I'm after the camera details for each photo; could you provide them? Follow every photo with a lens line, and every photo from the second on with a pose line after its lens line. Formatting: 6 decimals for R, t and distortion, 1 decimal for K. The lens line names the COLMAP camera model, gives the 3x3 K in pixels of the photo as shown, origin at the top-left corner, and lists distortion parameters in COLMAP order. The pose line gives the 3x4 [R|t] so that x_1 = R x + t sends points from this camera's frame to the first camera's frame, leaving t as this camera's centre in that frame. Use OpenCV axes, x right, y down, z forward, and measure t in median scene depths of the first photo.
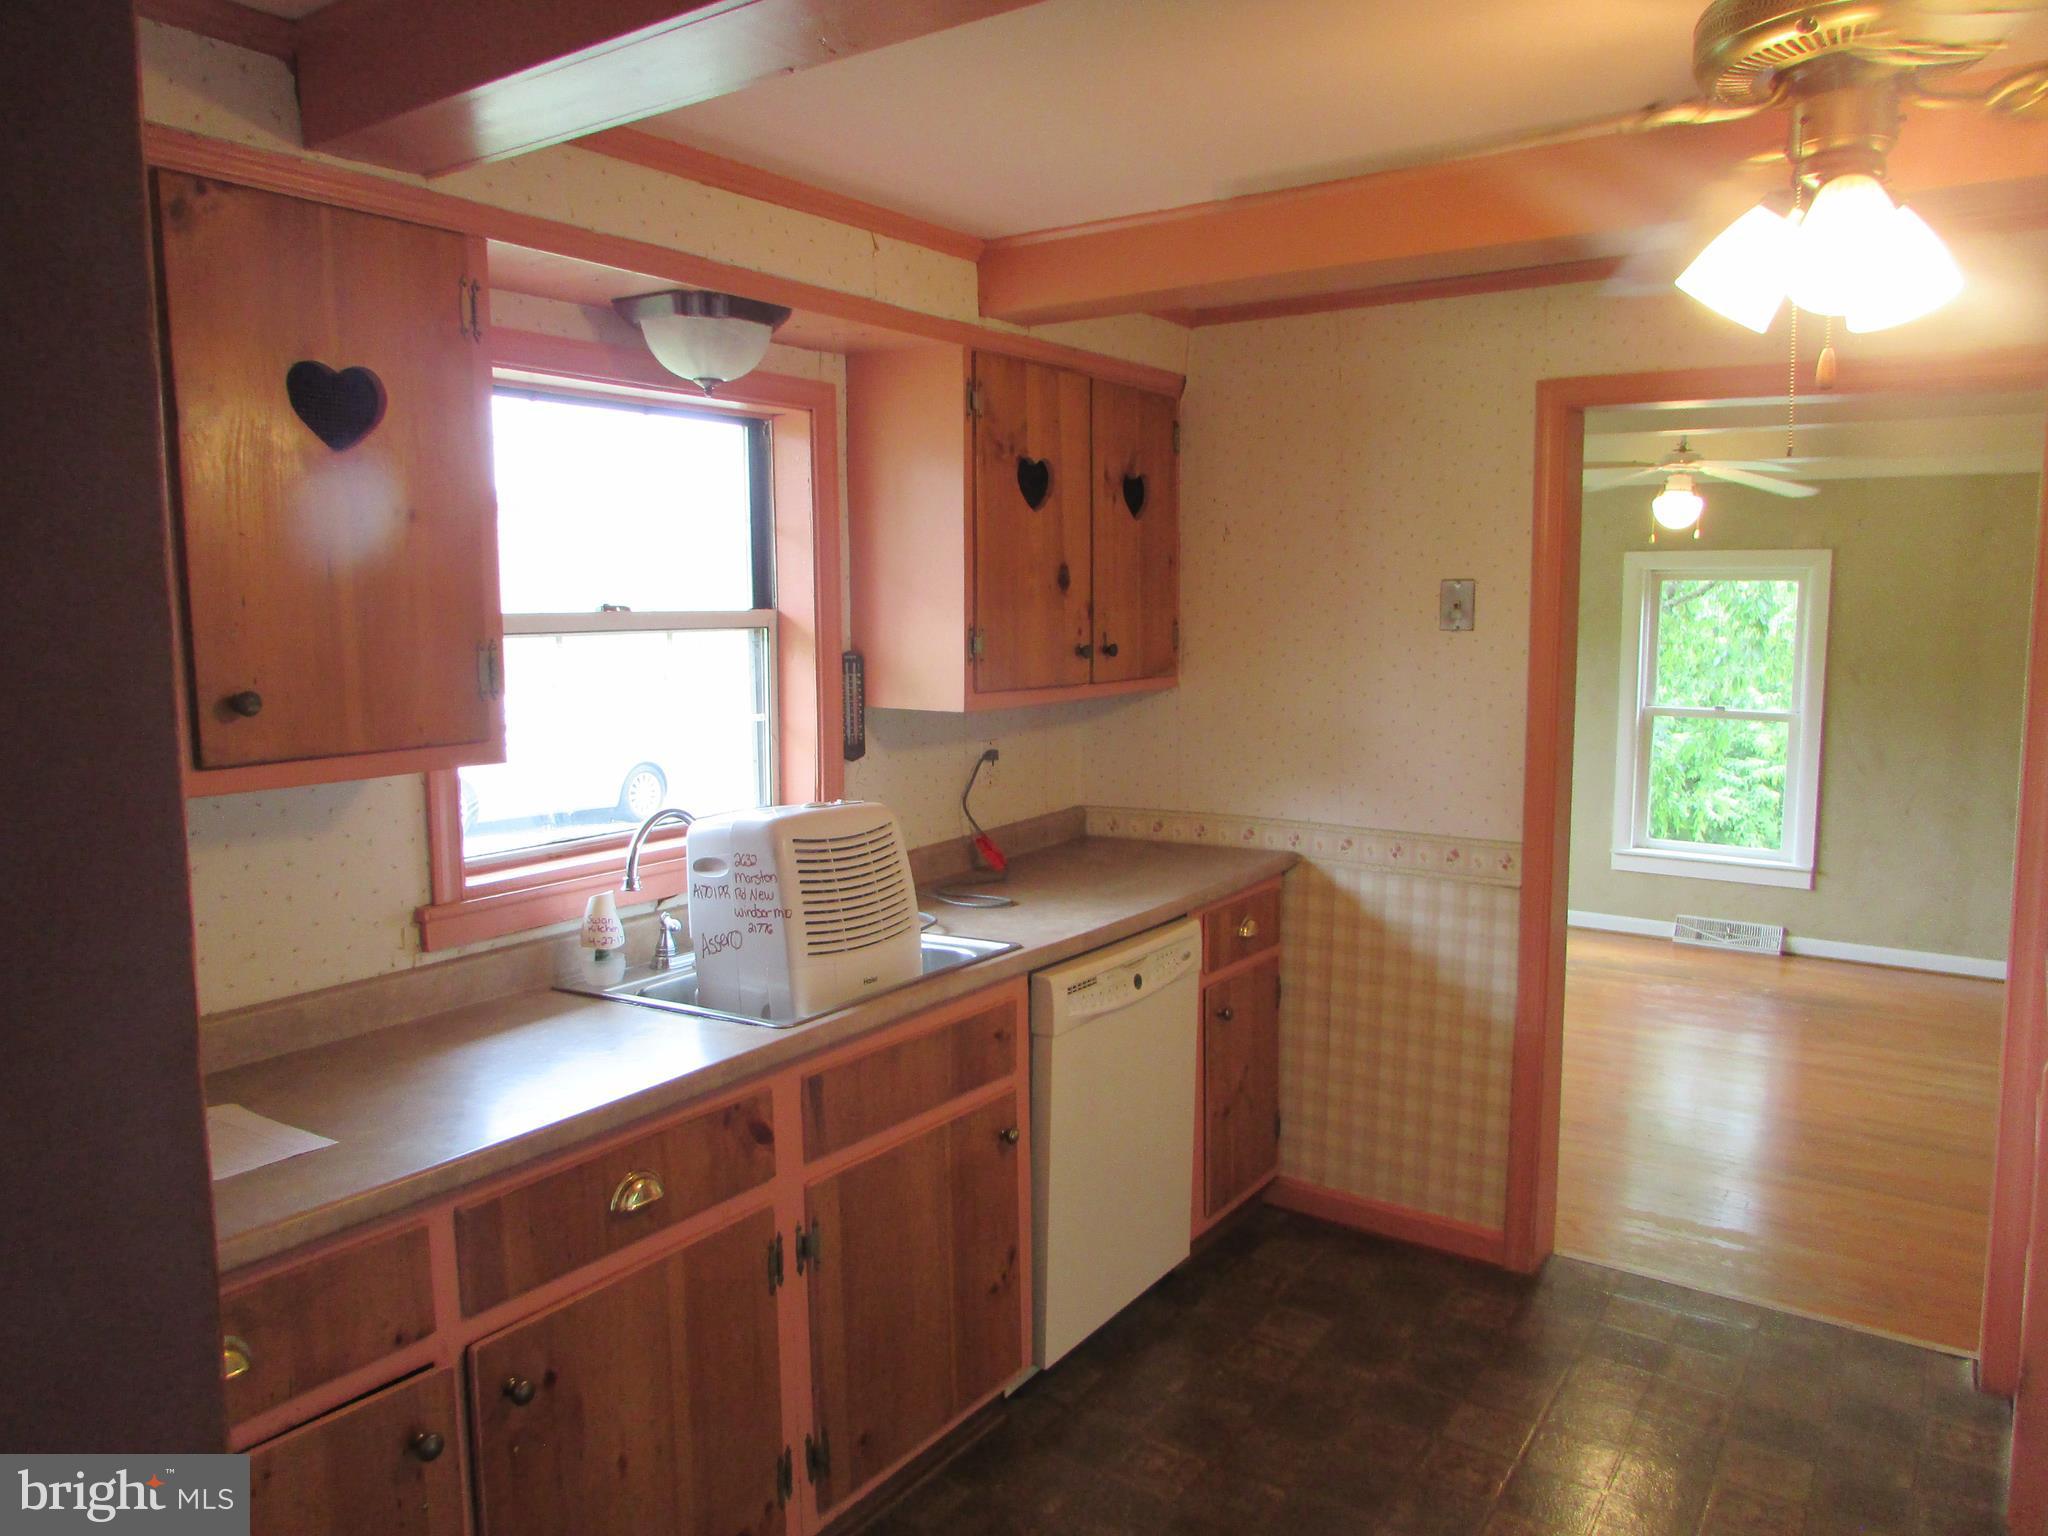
lens RADIAL K [[1467.1, 0, 1020.0], [0, 1467.1, 760.2], [0, 0, 1]] dist [-0.010845, 0.001300]
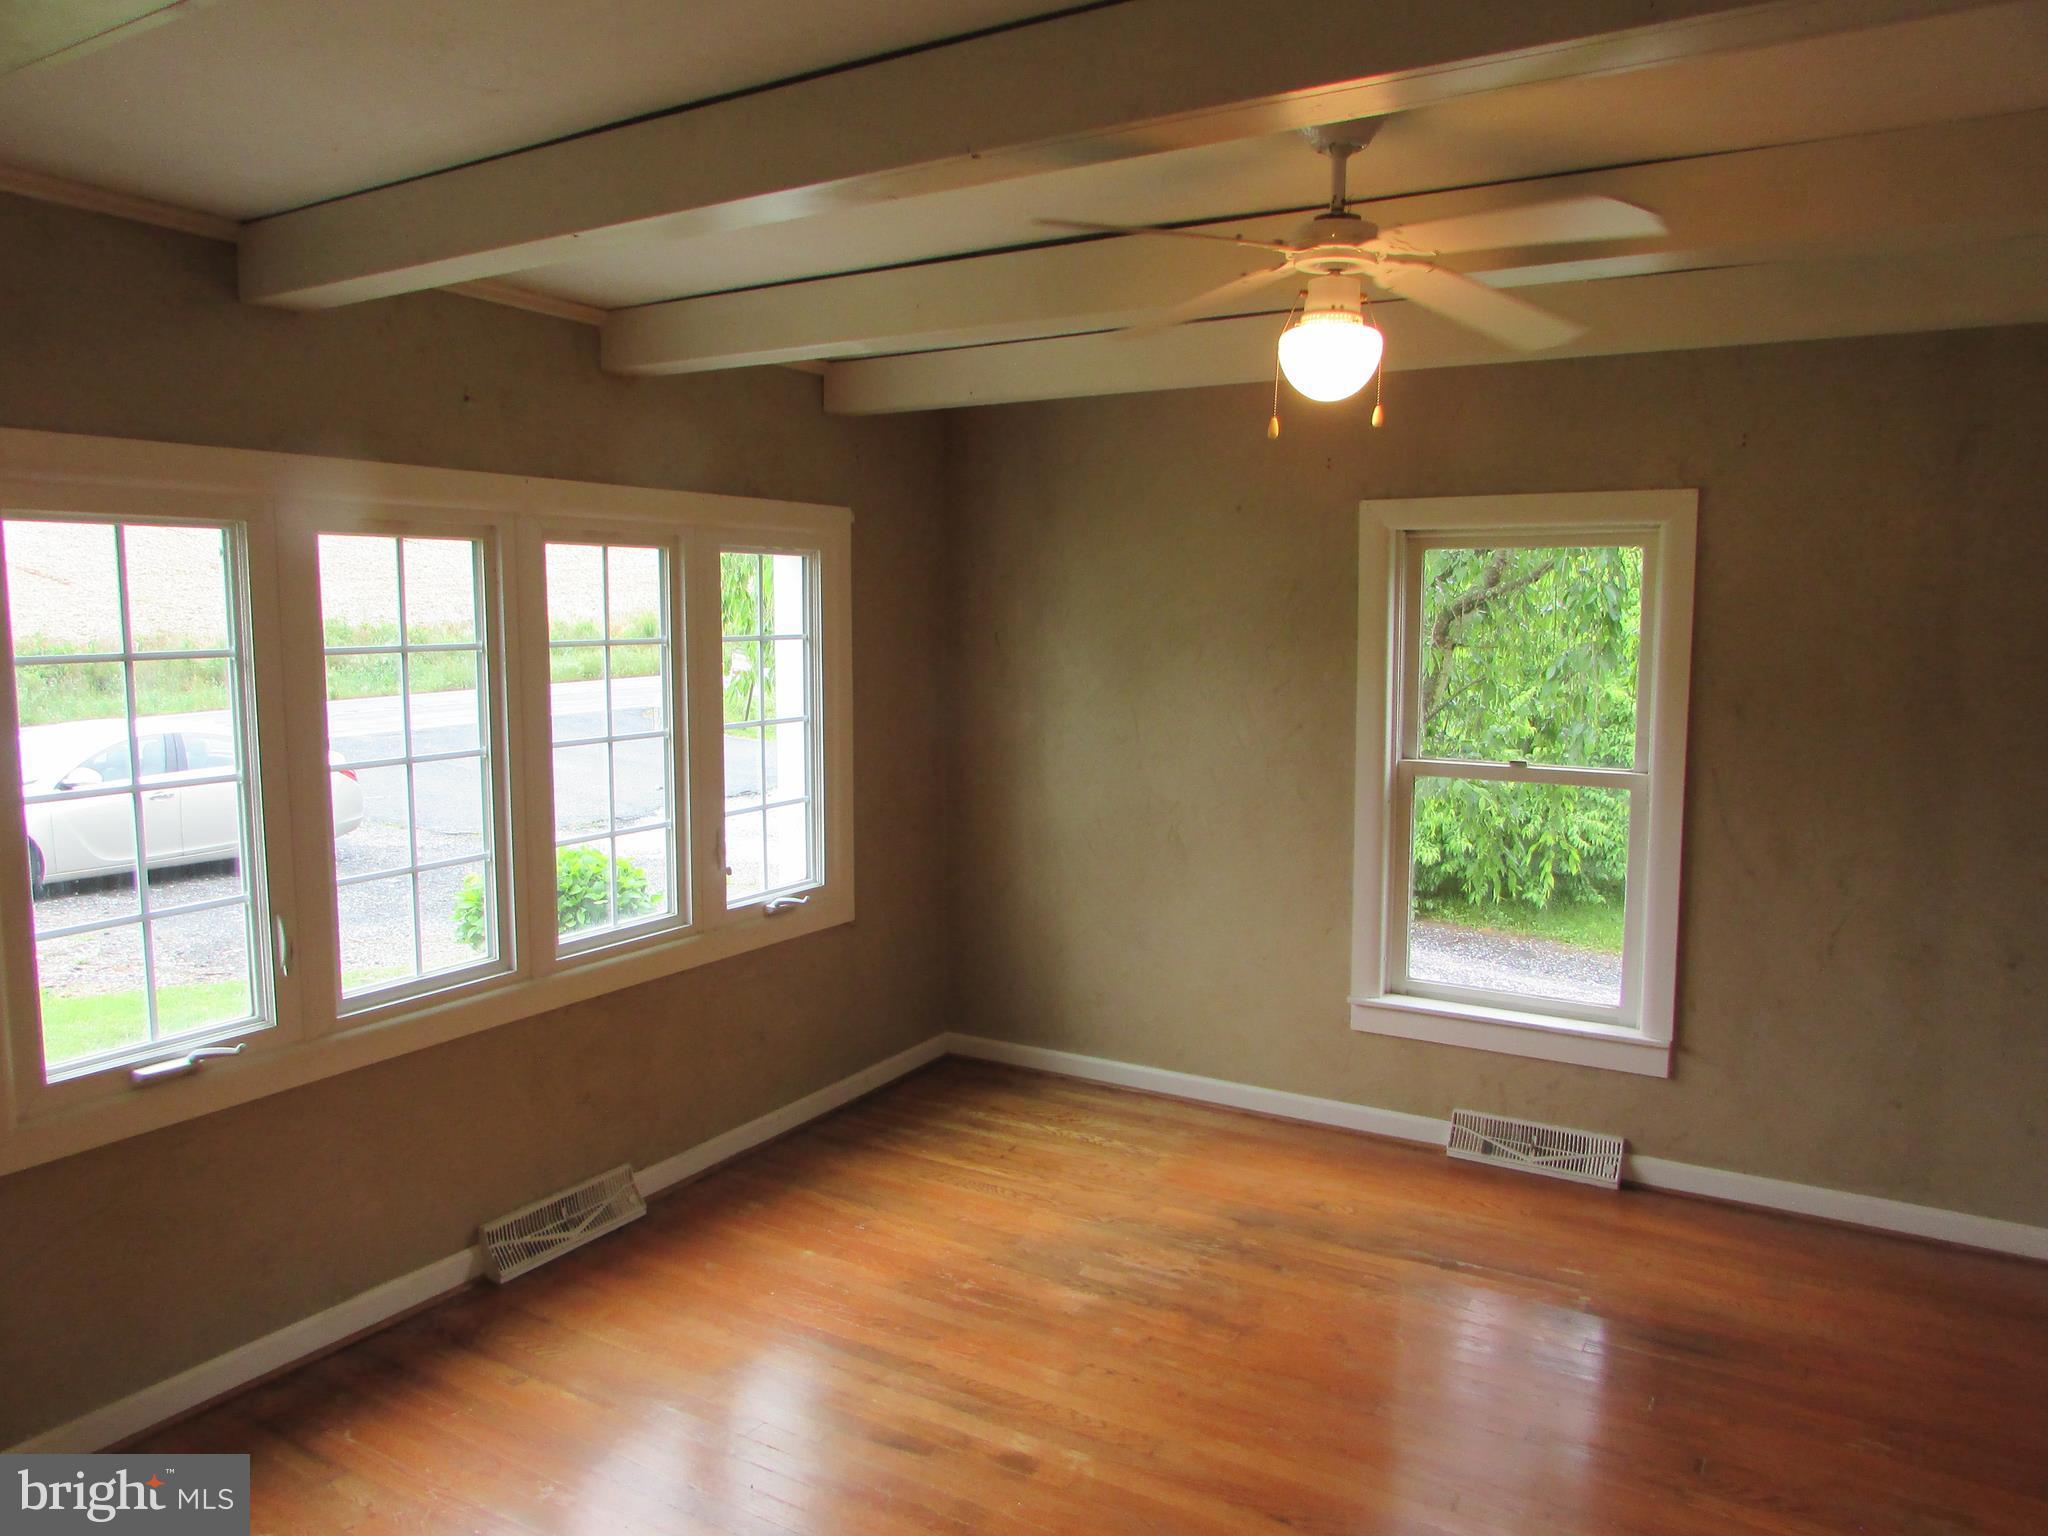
lens RADIAL K [[1467.1, 0, 1015.1], [0, 1467.1, 766.0], [0, 0, 1]] dist [-0.010845, 0.001300]
pose [[0.998291, -0.012286, 0.057129, 0.250192], [0.011974, 0.999911, 0.005811, -0.041979], [-0.057195, -0.005117, 0.998350, 0.435635]]
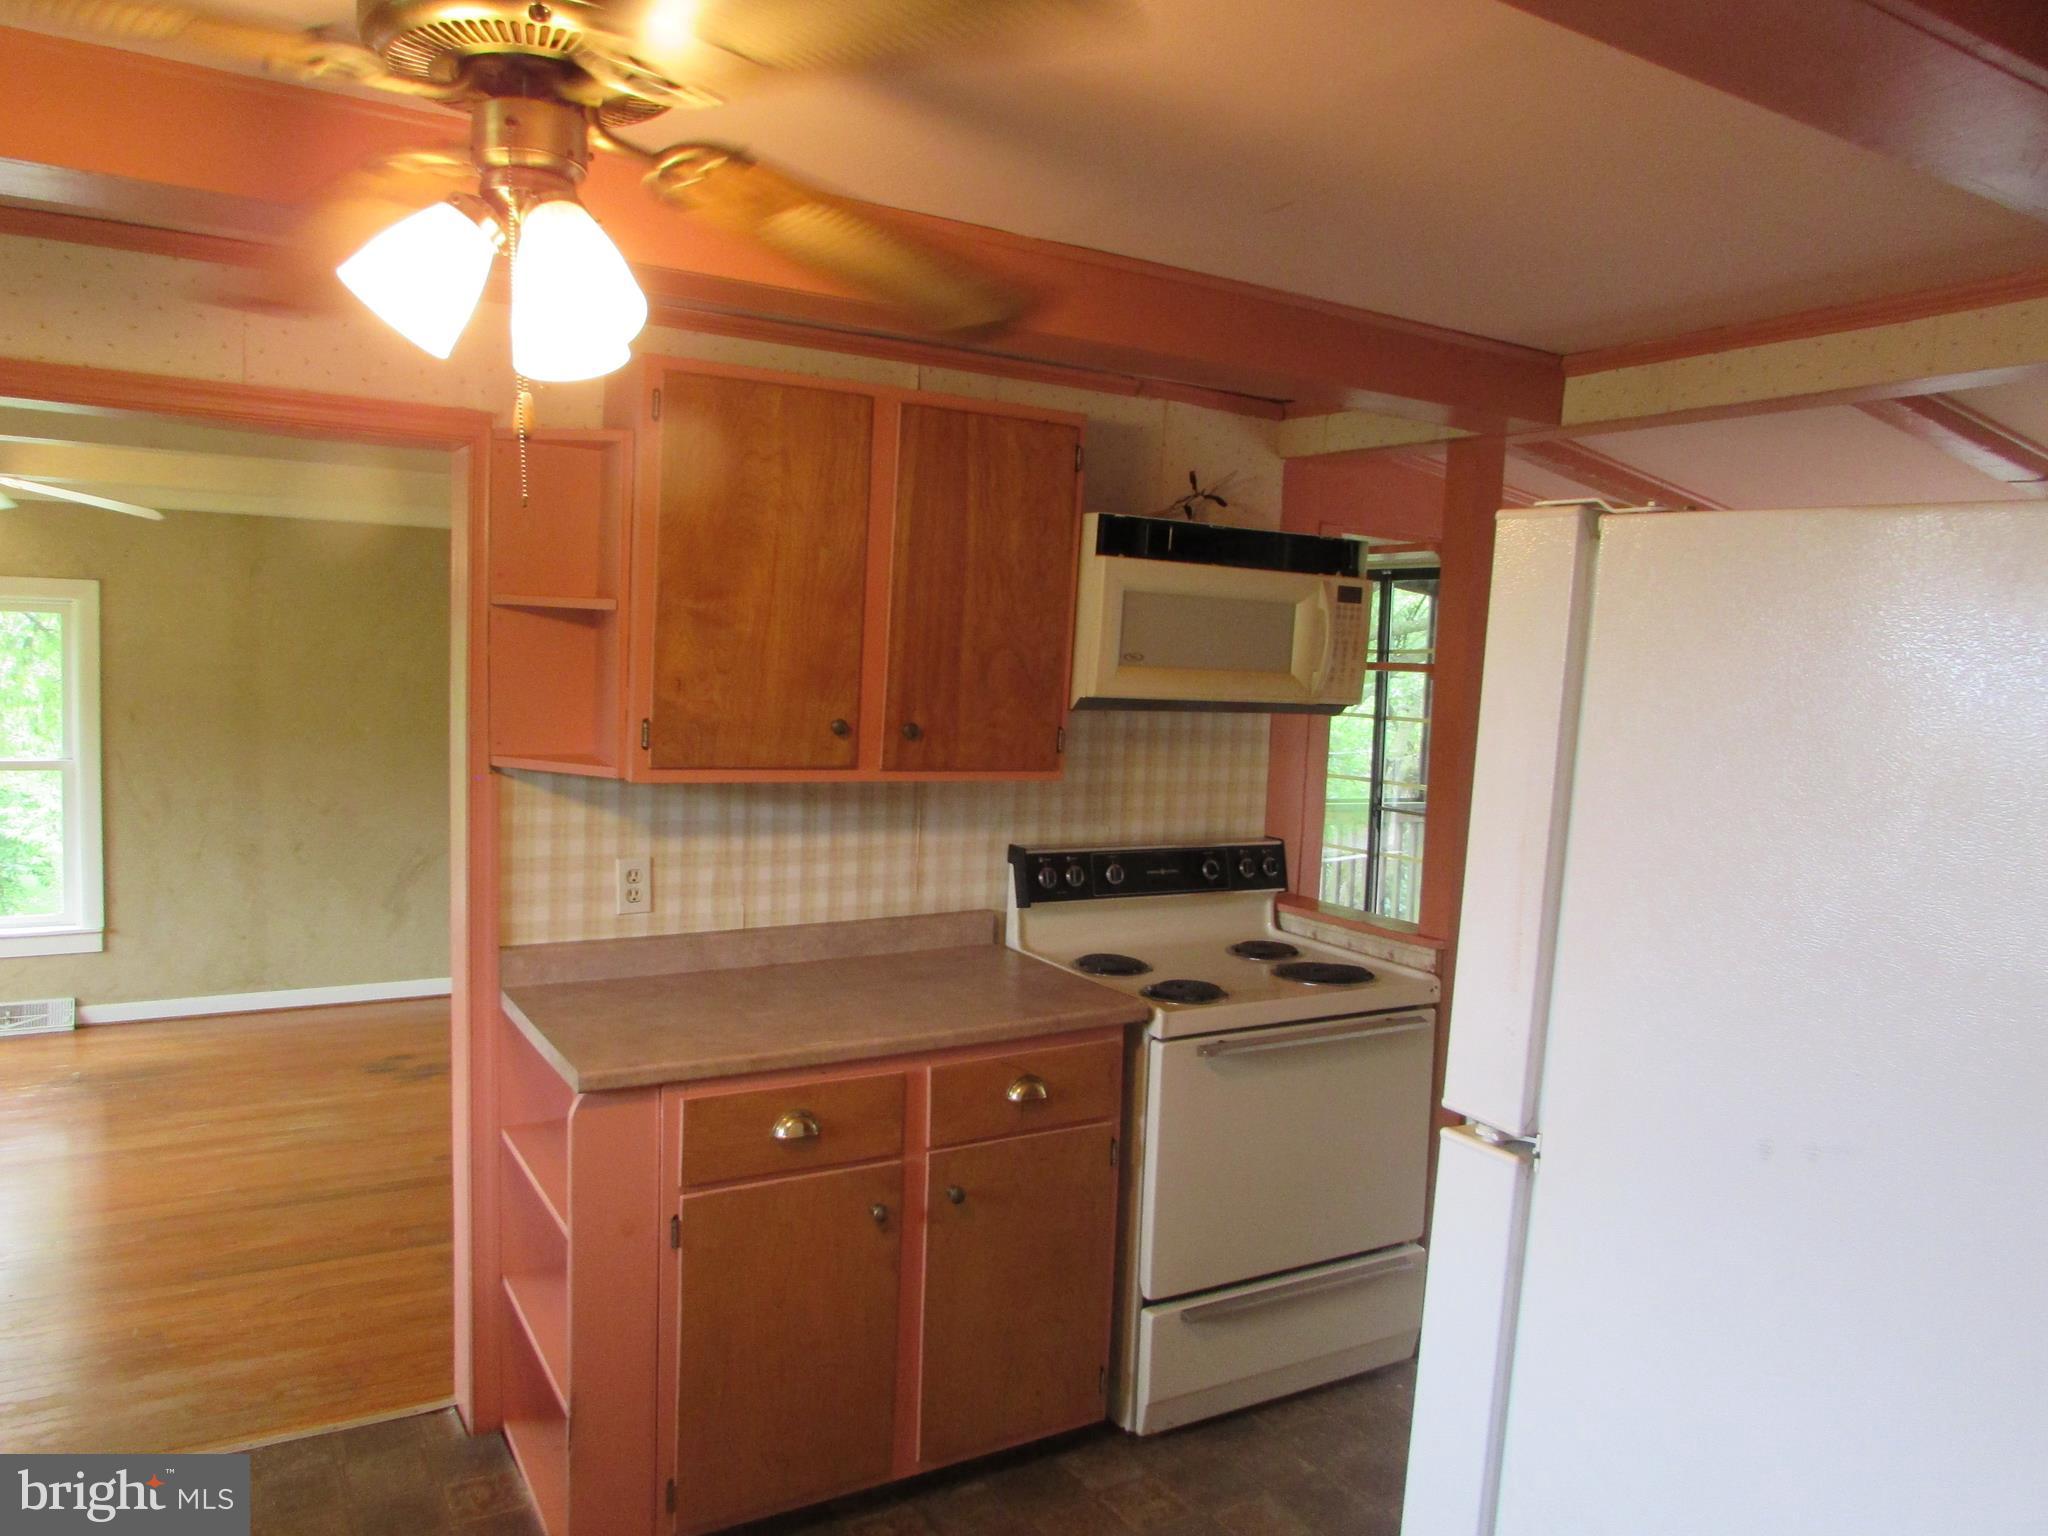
lens RADIAL K [[1467.1, 0, 1009.0], [0, 1467.1, 753.3], [0, 0, 1]] dist [-0.010845, 0.001300]
pose [[0.431608, -0.051110, 0.900612, -0.030218], [0.070957, 0.997224, 0.022587, -0.015273], [-0.899266, 0.054157, 0.434036, 0.088372]]
